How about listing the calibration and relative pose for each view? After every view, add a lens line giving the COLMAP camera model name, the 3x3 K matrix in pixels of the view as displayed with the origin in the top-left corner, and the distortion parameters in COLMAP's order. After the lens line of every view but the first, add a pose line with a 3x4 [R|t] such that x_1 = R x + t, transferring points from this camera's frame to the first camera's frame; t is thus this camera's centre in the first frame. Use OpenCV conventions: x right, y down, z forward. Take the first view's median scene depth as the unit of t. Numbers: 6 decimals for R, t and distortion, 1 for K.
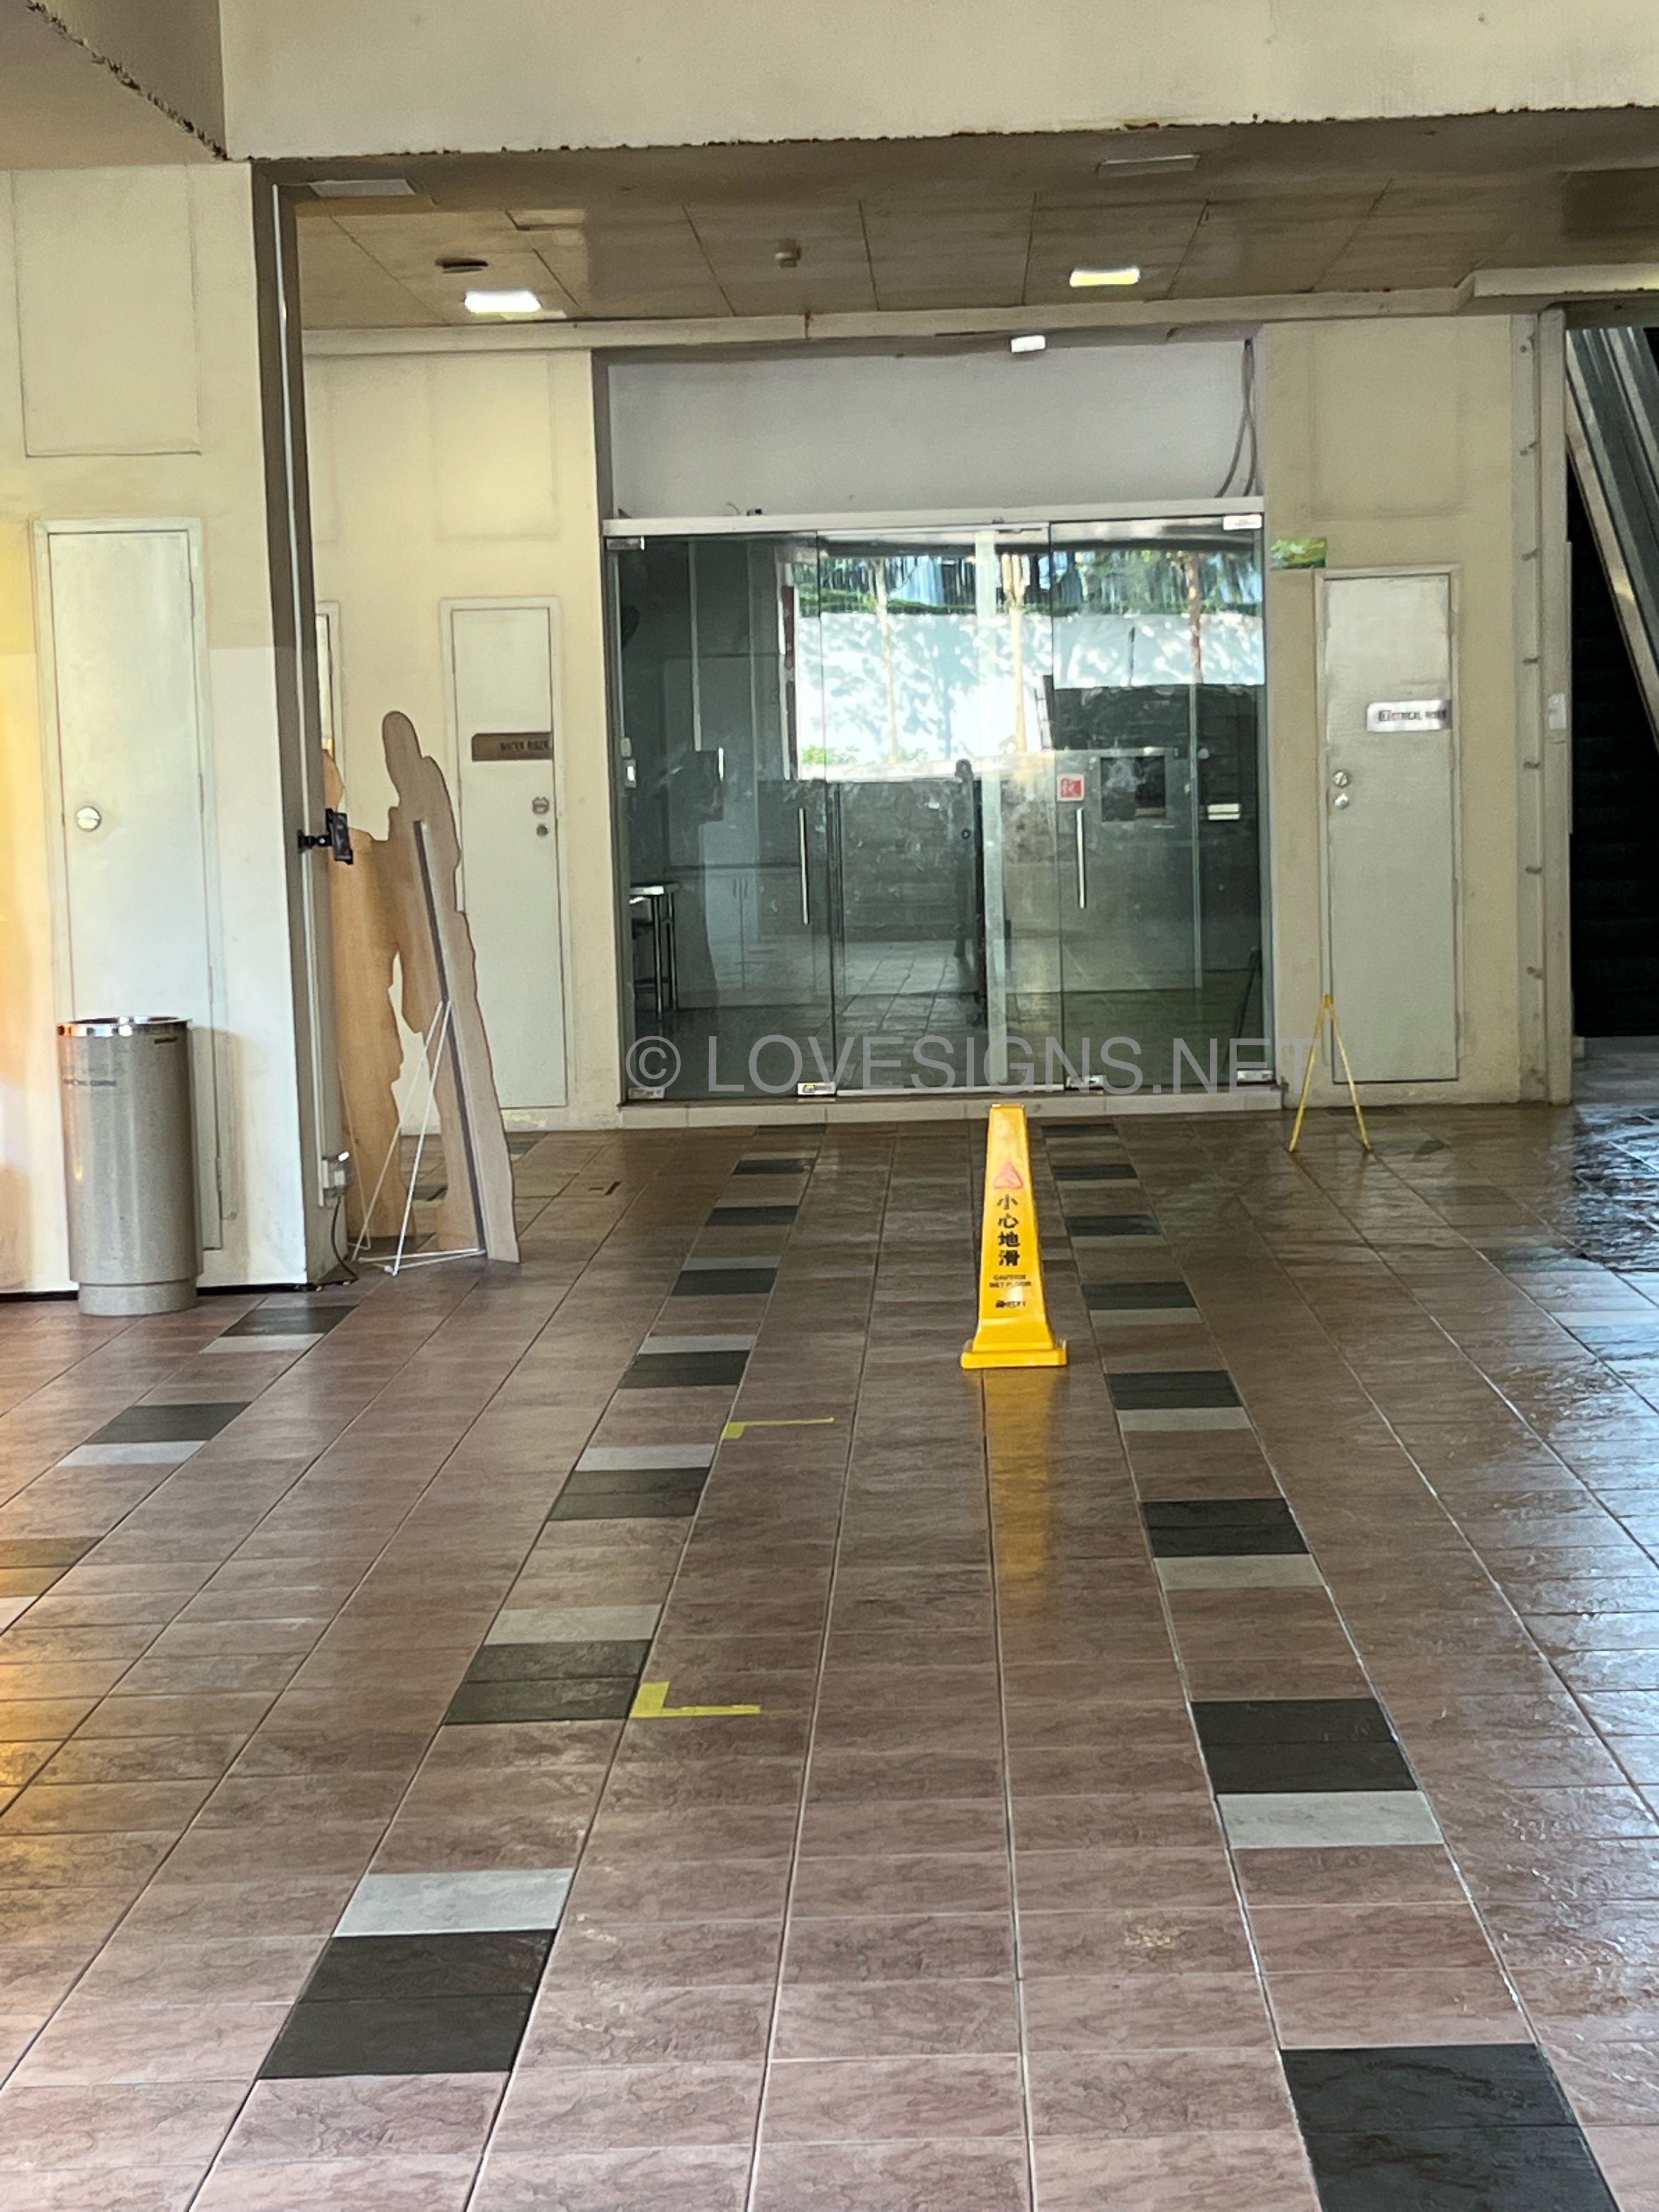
lens RADIAL K [[4282.8, 0, 837.6], [0, 4282.8, 1118.6], [0, 0, 1]] dist [0.124736, 0.000000]
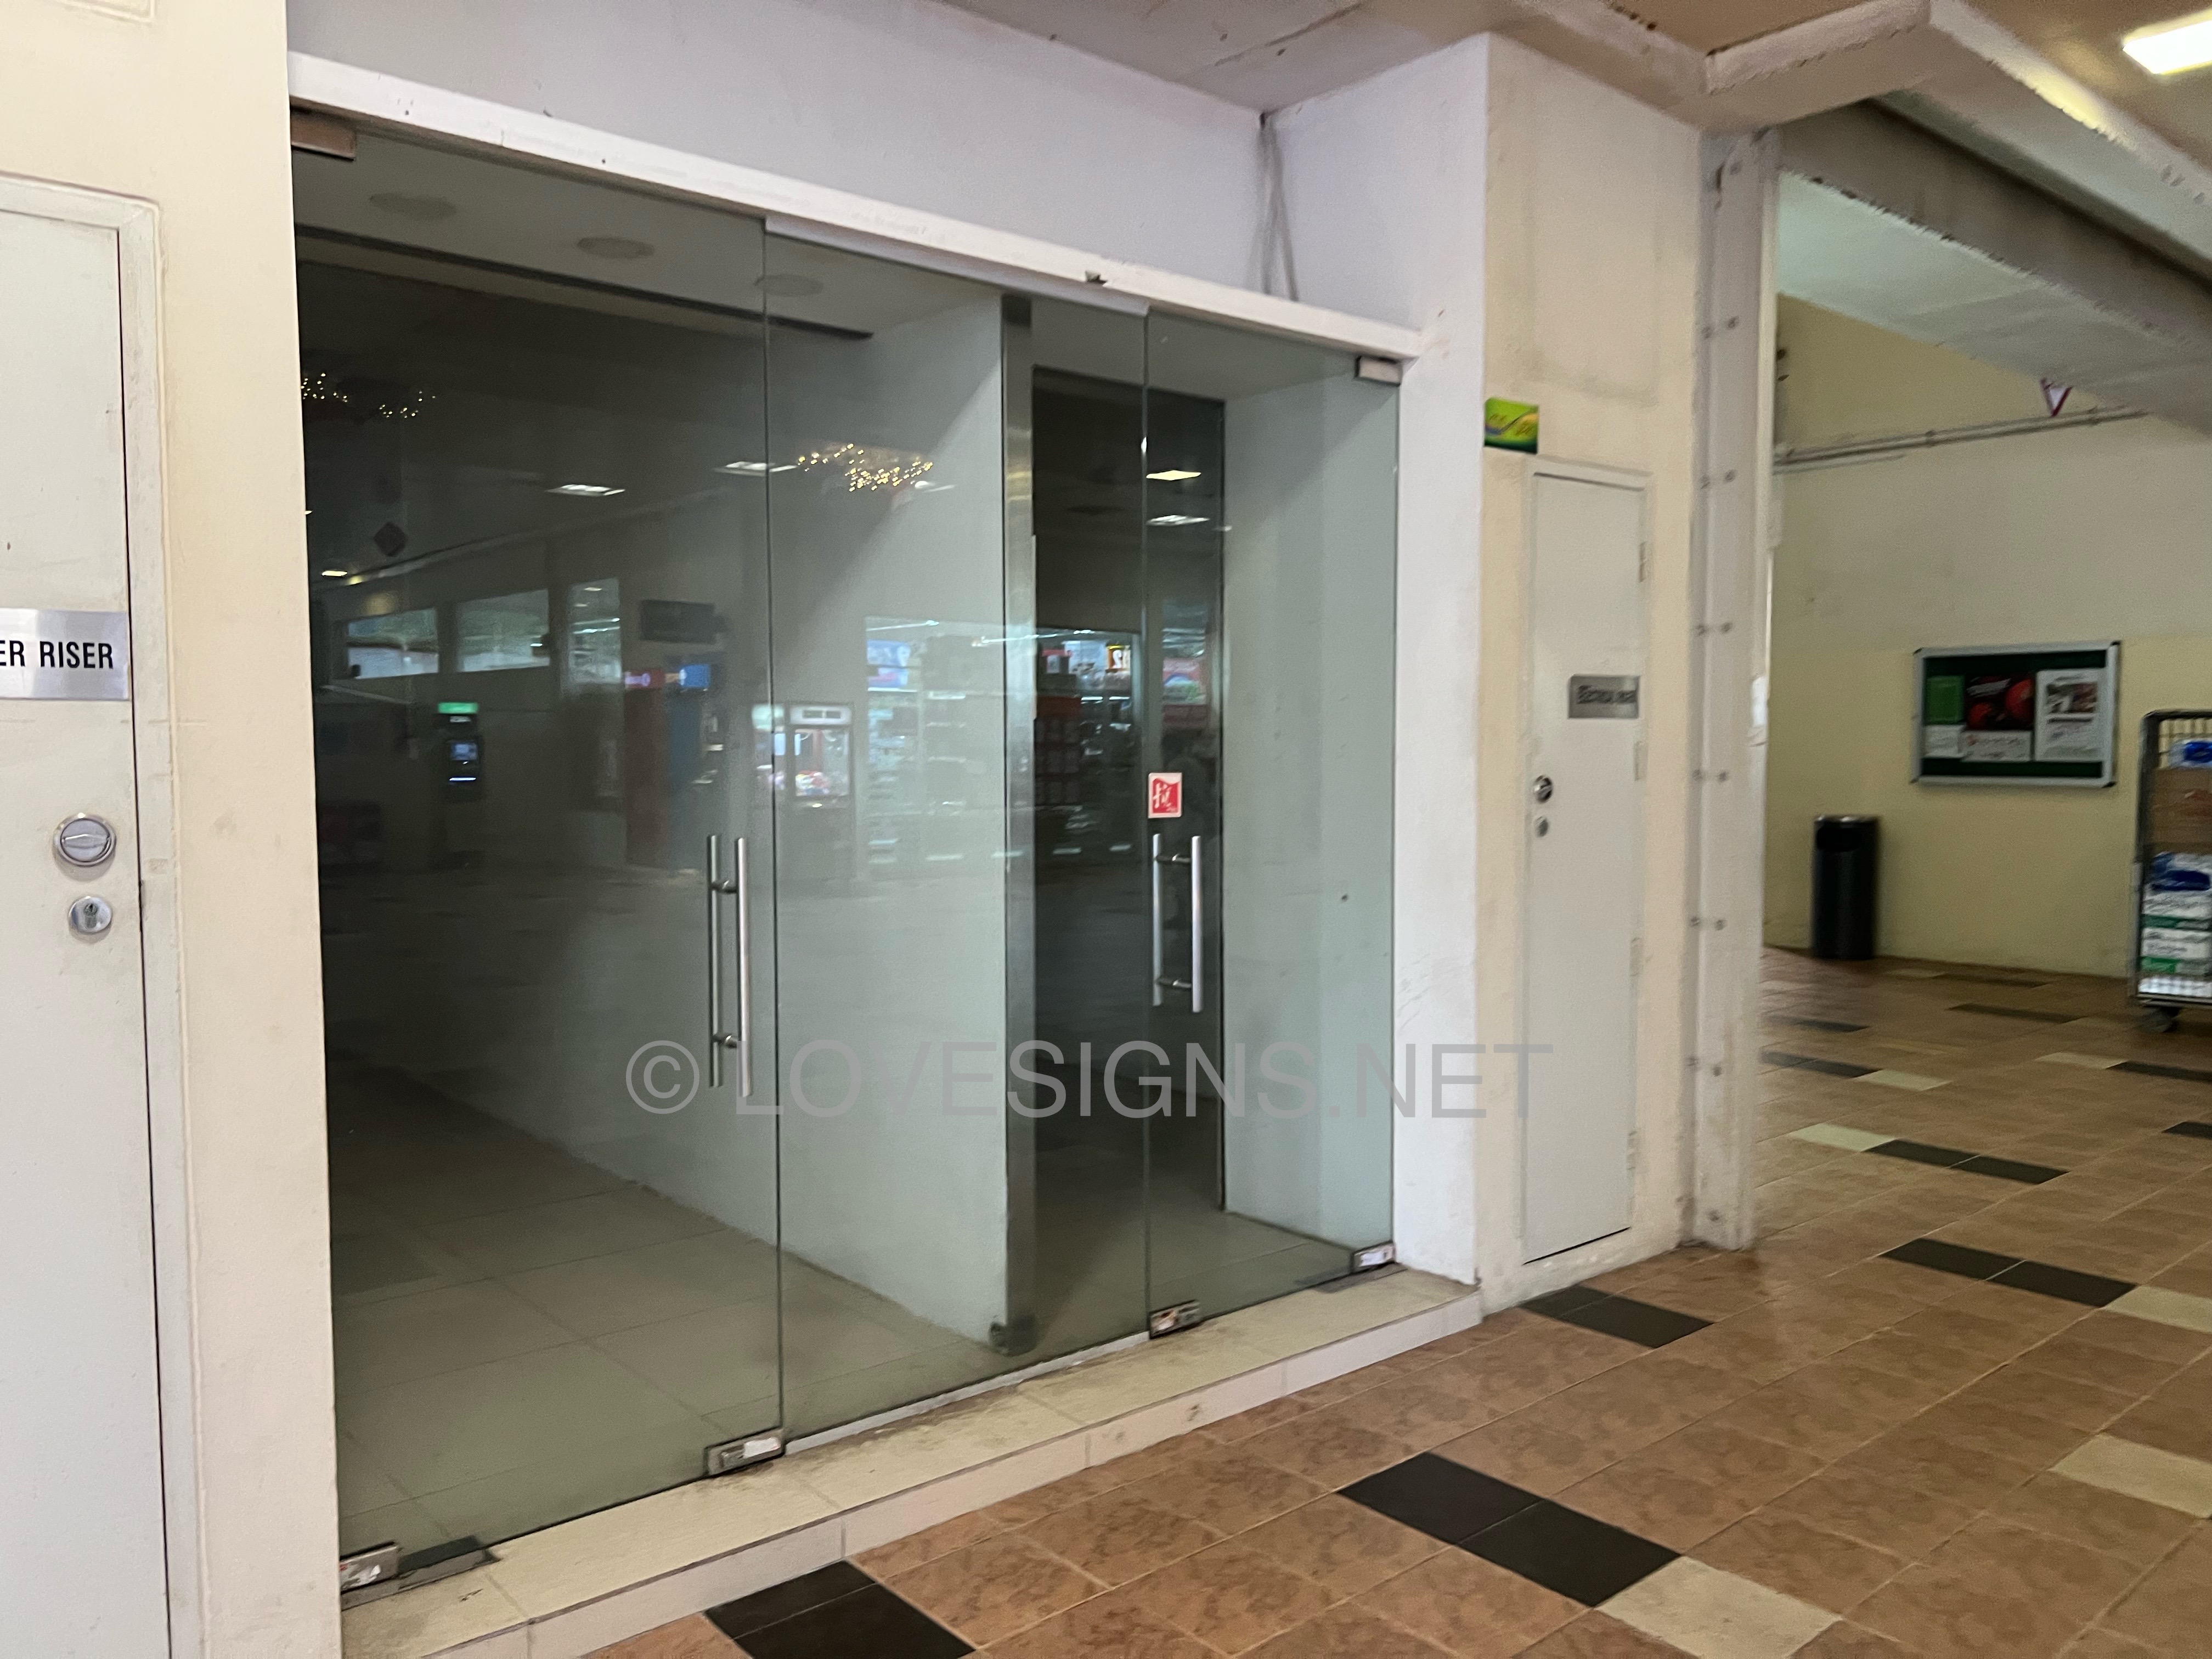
lens RADIAL K [[1698.5, 0, 1133.2], [0, 1698.5, 827.2], [0, 0, 1]] dist [0.054031, -0.043325]
pose [[0.761554, -0.004972, 0.648082, -0.120395], [0.028190, 0.999278, -0.025460, -0.089152], [-0.647488, 0.037658, 0.761145, 1.099404]]
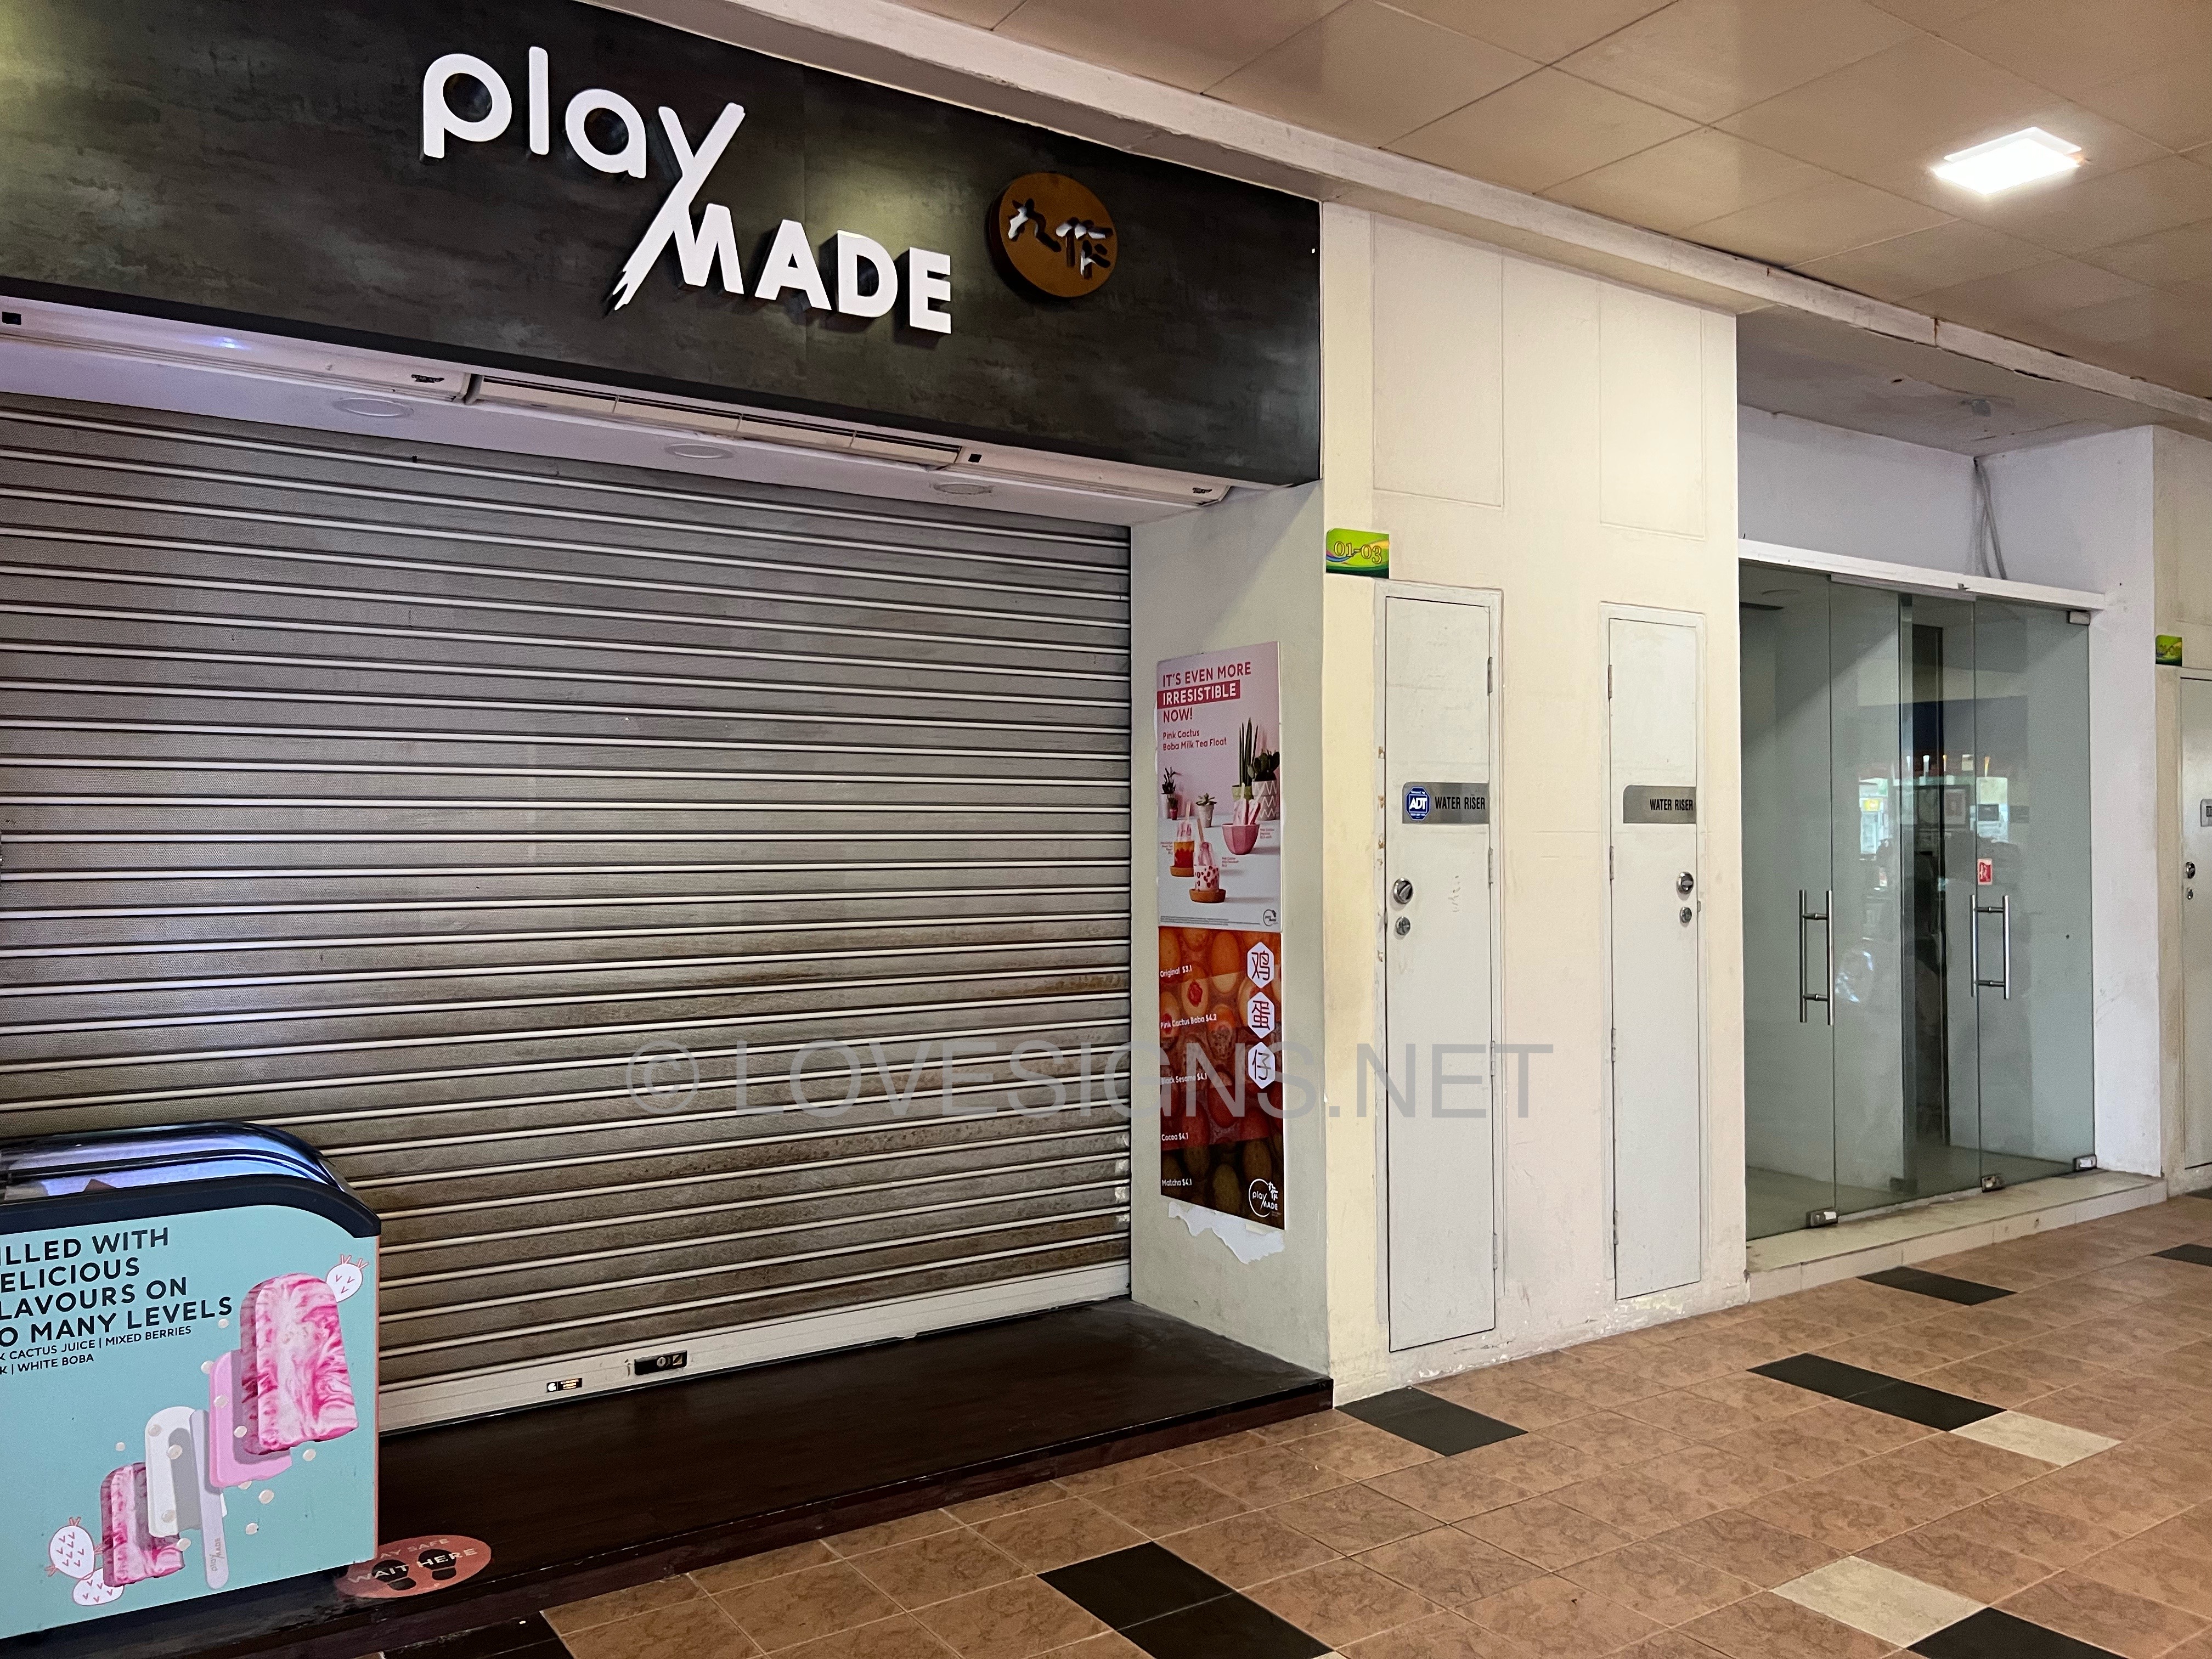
lens RADIAL K [[1698.5, 0, 1154.5], [0, 1698.5, 823.5], [0, 0, 1]] dist [0.054031, -0.043325]
pose [[0.823952, 0.035420, 0.565552, -0.410921], [0.021868, 0.995314, -0.094195, -0.073998], [-0.566238, 0.089979, 0.819316, 1.041033]]
